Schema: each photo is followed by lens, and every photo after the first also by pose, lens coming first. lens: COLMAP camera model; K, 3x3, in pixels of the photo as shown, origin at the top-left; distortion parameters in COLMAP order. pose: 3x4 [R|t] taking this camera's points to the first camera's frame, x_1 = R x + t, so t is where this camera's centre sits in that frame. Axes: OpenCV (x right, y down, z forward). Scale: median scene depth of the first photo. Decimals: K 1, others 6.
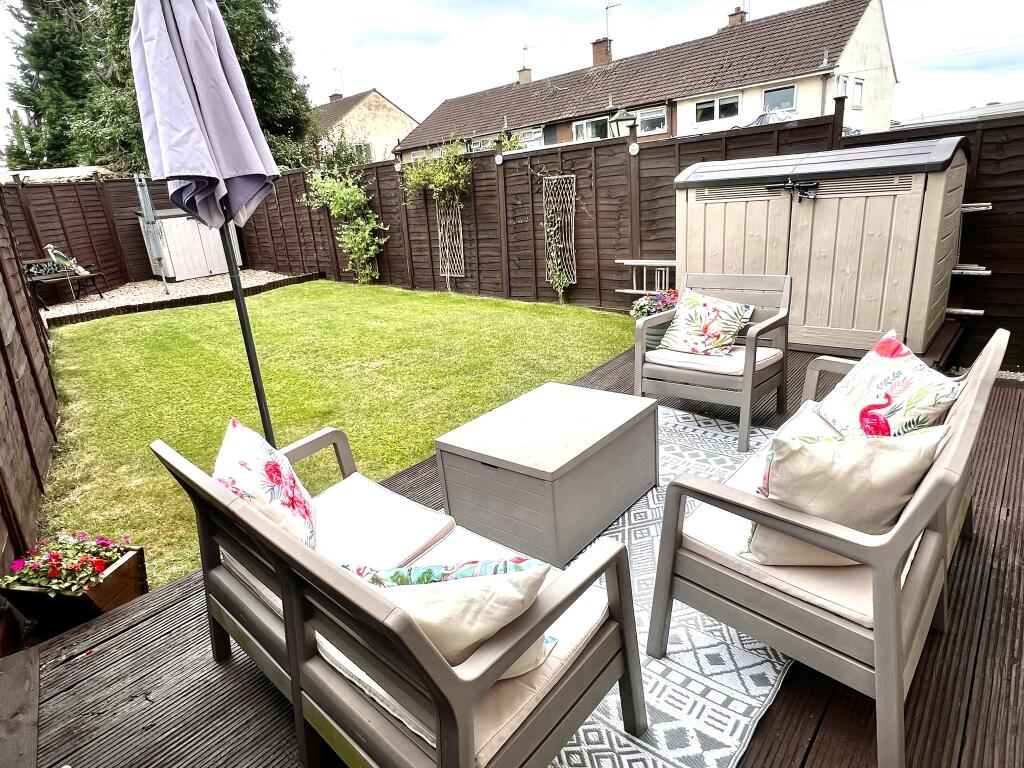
lens RADIAL K [[583.8, 0, 511.3], [0, 583.8, 380.0], [0, 0, 1]] dist [-0.002797, -0.002396]
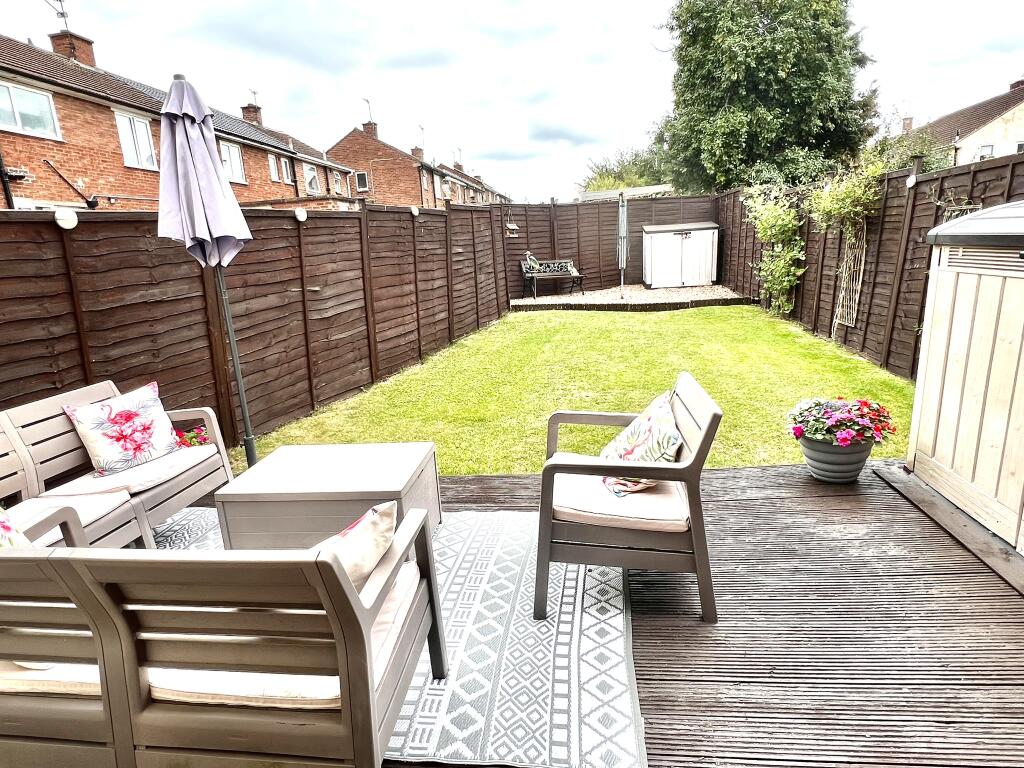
lens RADIAL K [[583.8, 0, 507.1], [0, 583.8, 383.5], [0, 0, 1]] dist [-0.002797, -0.002396]
pose [[0.569923, 0.245219, -0.784255, 0.262265], [-0.250687, 0.960819, 0.118250, -0.071345], [0.782524, 0.129209, 0.609066, 0.143669]]
